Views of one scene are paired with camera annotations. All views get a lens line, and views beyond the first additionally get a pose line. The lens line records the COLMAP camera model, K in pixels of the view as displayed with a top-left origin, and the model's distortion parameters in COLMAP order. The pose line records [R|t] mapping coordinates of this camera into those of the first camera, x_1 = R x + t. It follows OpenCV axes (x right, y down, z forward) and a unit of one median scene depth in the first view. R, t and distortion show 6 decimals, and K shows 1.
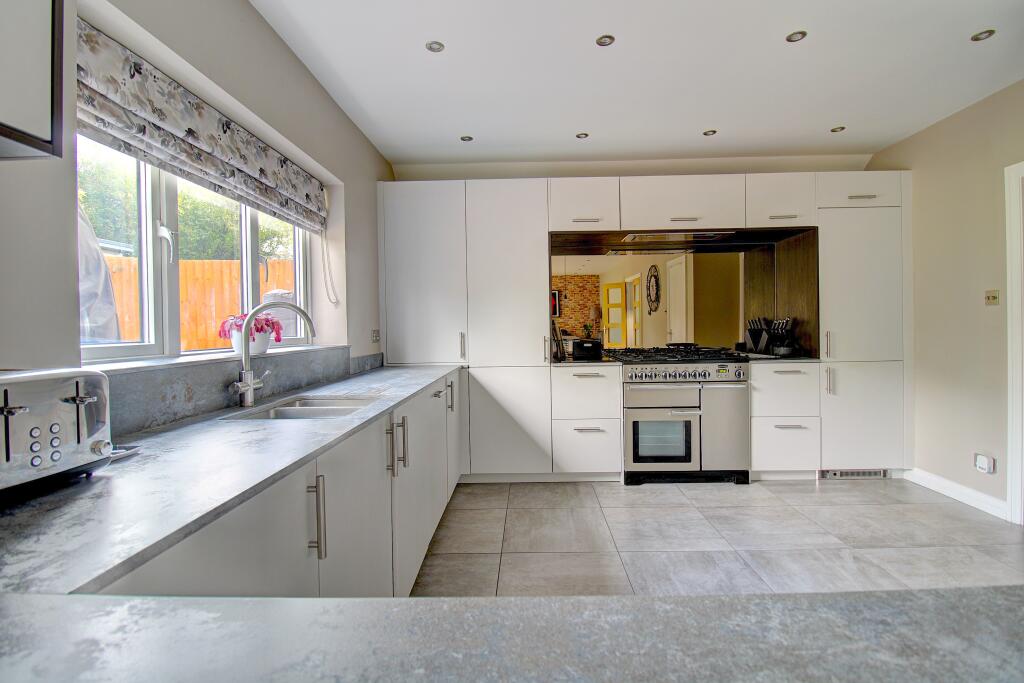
lens RADIAL K [[480.7, 0, 520.0], [0, 480.7, 336.6], [0, 0, 1]] dist [-0.008857, -0.007003]
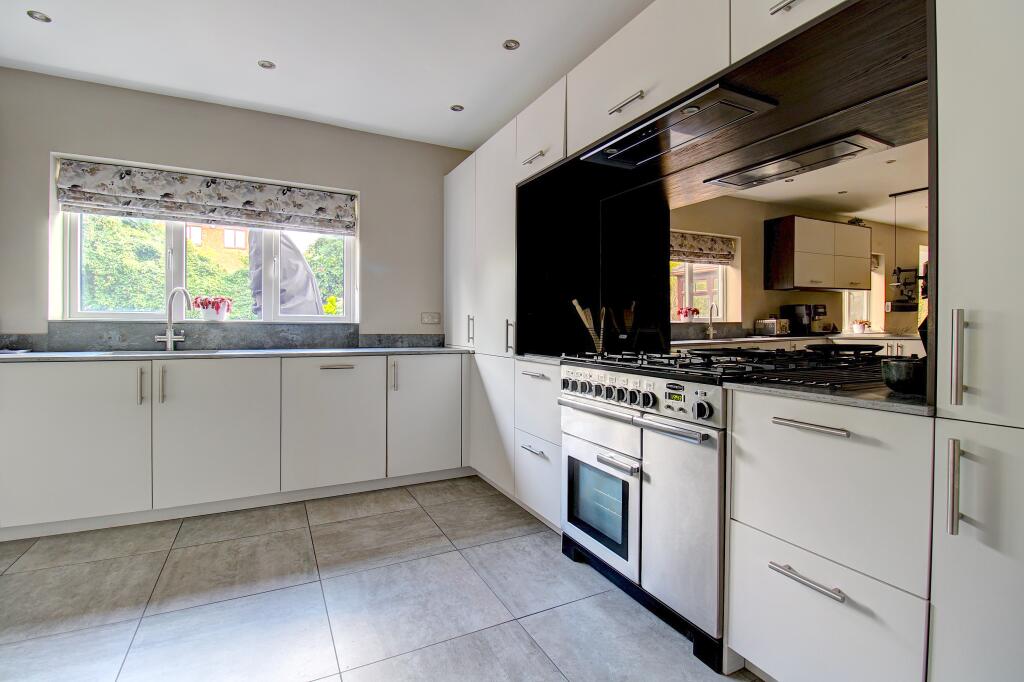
lens RADIAL K [[480.7, 0, 527.8], [0, 480.7, 333.2], [0, 0, 1]] dist [-0.008857, -0.007003]
pose [[0.487082, 0.030881, -0.872810, 0.770403], [-0.033374, 0.999303, 0.016731, 0.007111], [0.872718, 0.020980, 0.487773, 0.656100]]
